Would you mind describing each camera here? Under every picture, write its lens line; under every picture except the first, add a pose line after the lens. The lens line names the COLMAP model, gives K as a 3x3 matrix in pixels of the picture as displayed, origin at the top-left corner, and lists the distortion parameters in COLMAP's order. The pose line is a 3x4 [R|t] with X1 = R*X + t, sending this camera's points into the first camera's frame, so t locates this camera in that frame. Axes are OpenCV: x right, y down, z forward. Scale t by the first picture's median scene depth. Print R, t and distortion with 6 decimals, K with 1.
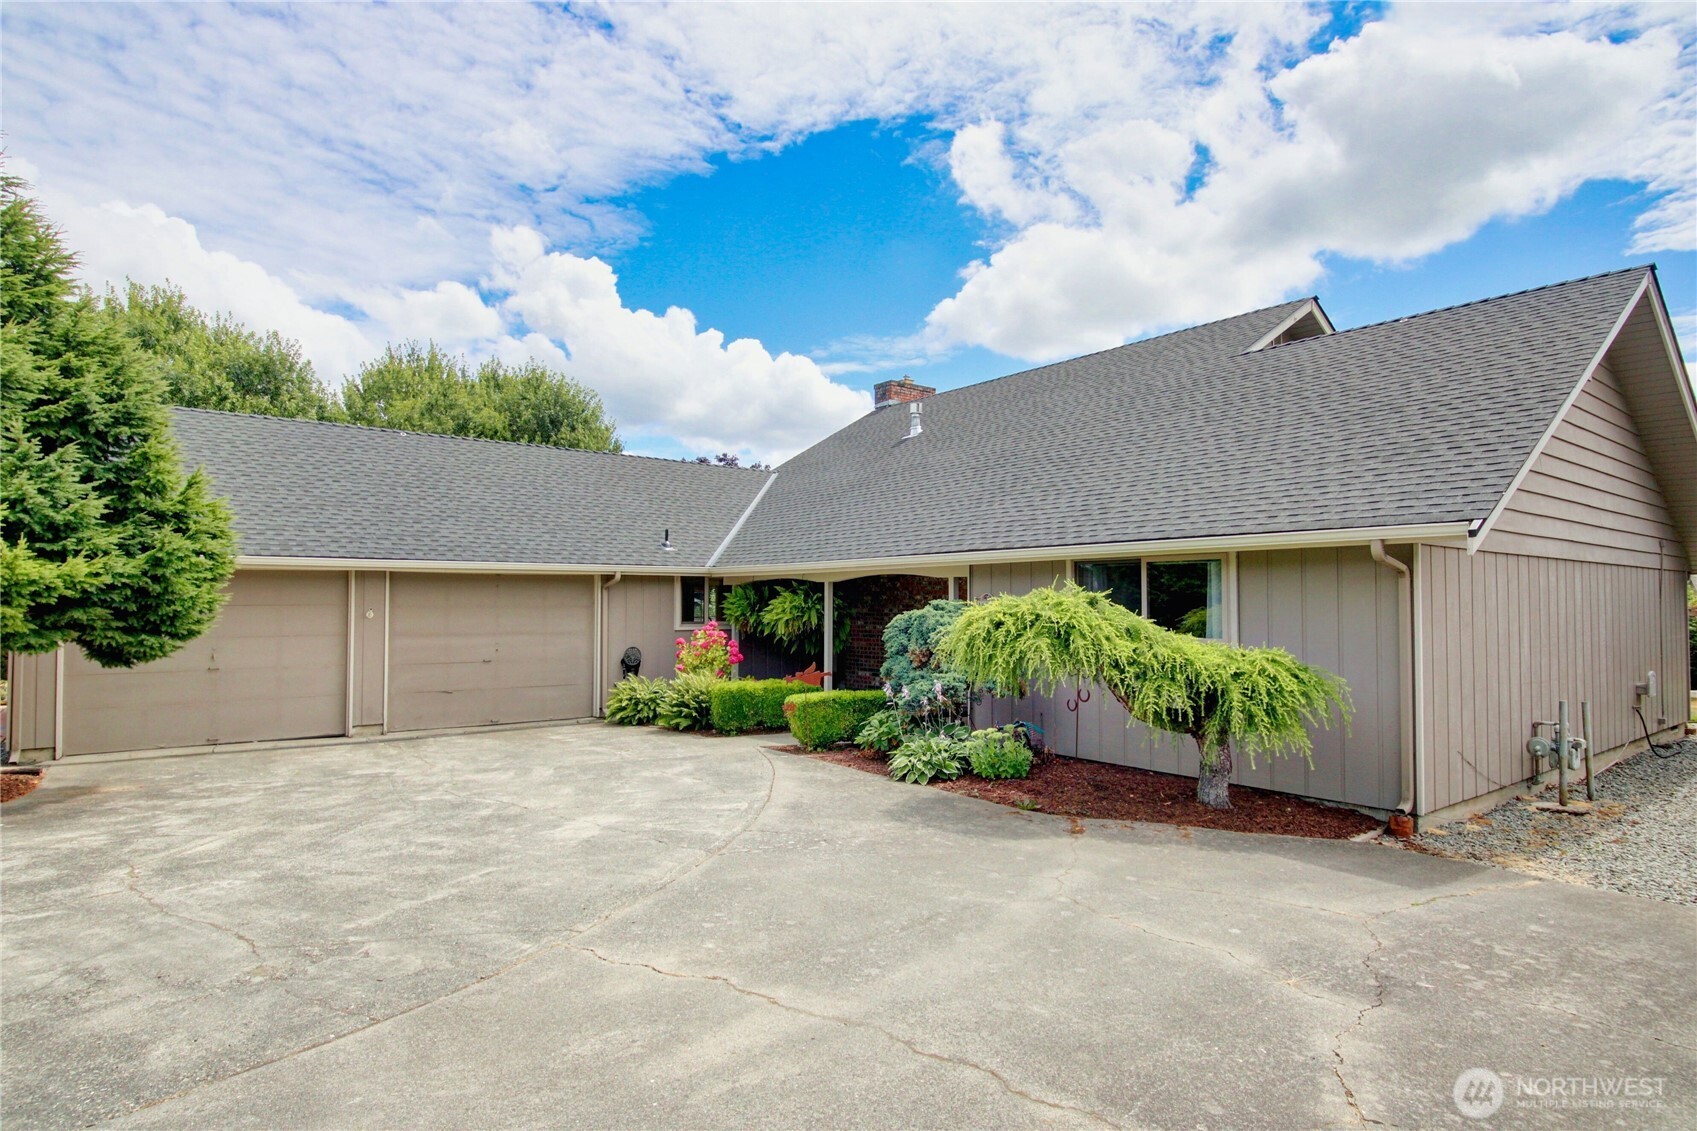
lens RADIAL K [[930.6, 0, 847.1], [0, 930.6, 575.7], [0, 0, 1]] dist [0.031057, -0.038303]
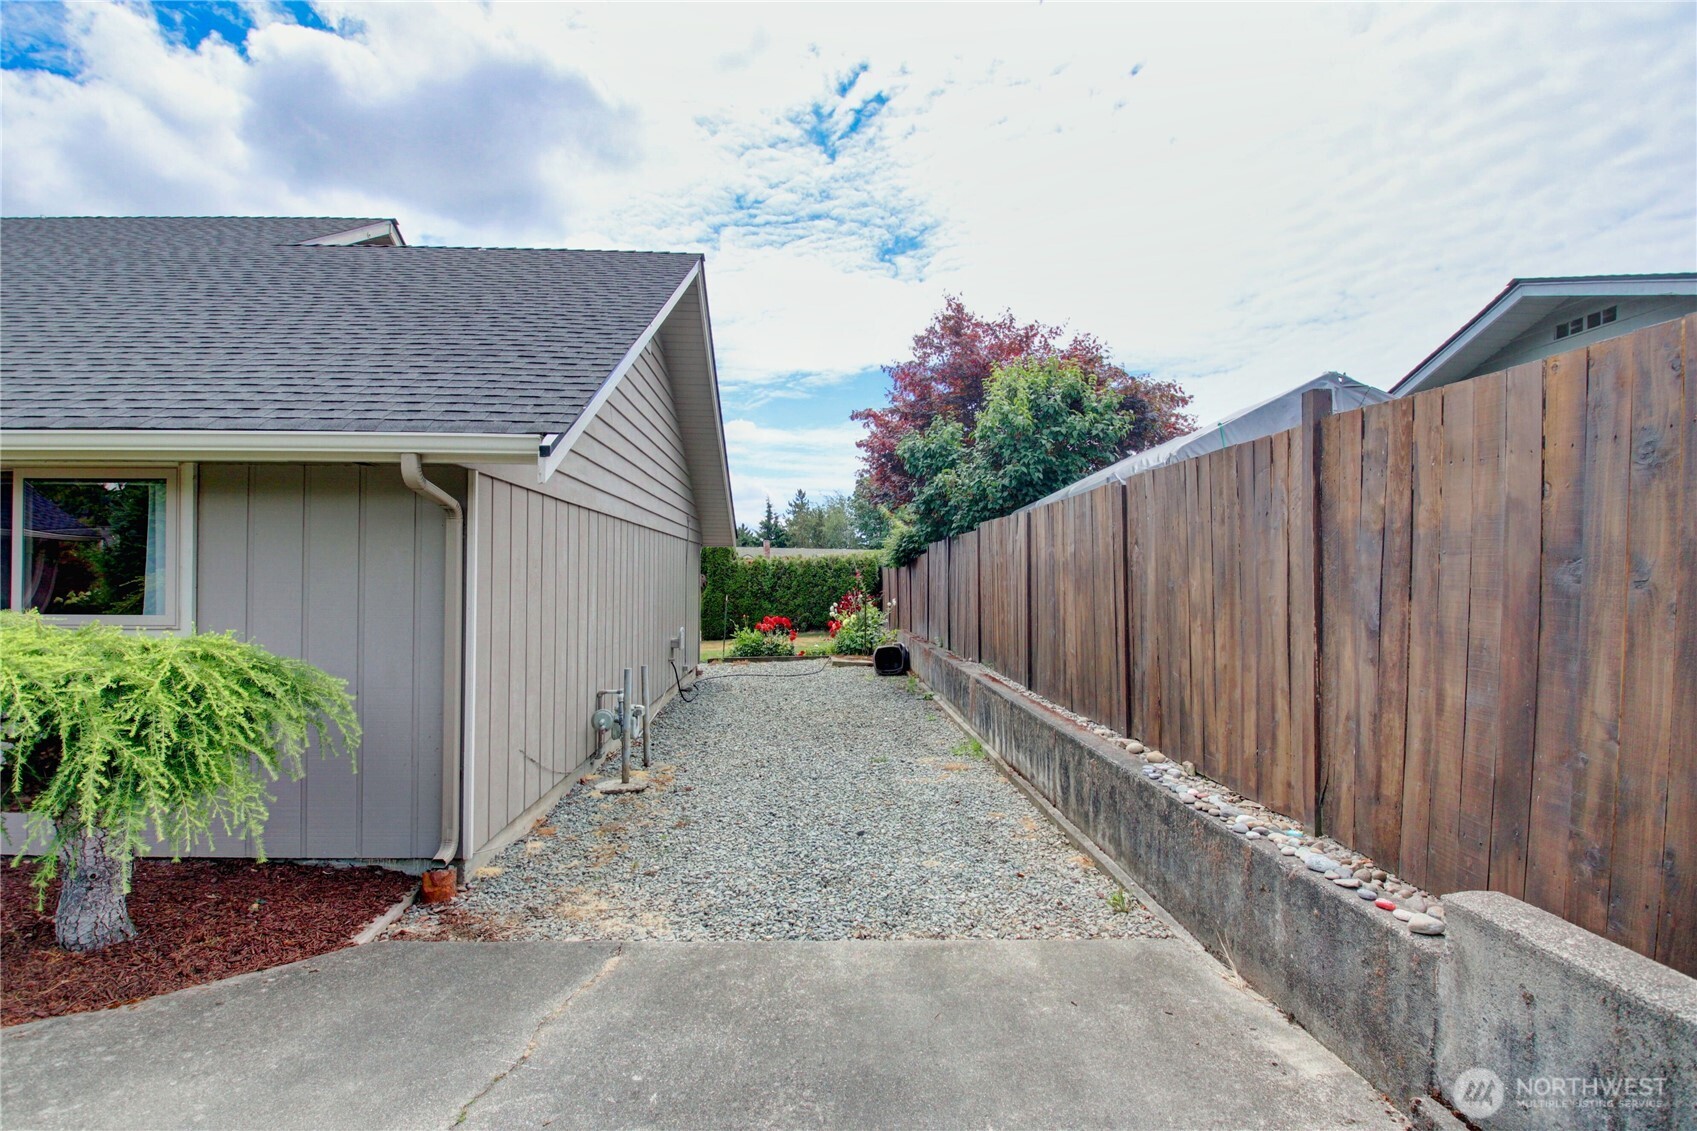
lens RADIAL K [[790.7, 0, 846.2], [0, 790.7, 572.9], [0, 0, 1]] dist [0.015163, -0.025918]
pose [[0.577182, 0.007271, 0.816583, 0.267623], [-0.033029, 0.999350, 0.014448, 0.022294], [-0.815947, -0.035310, 0.577047, 0.400490]]
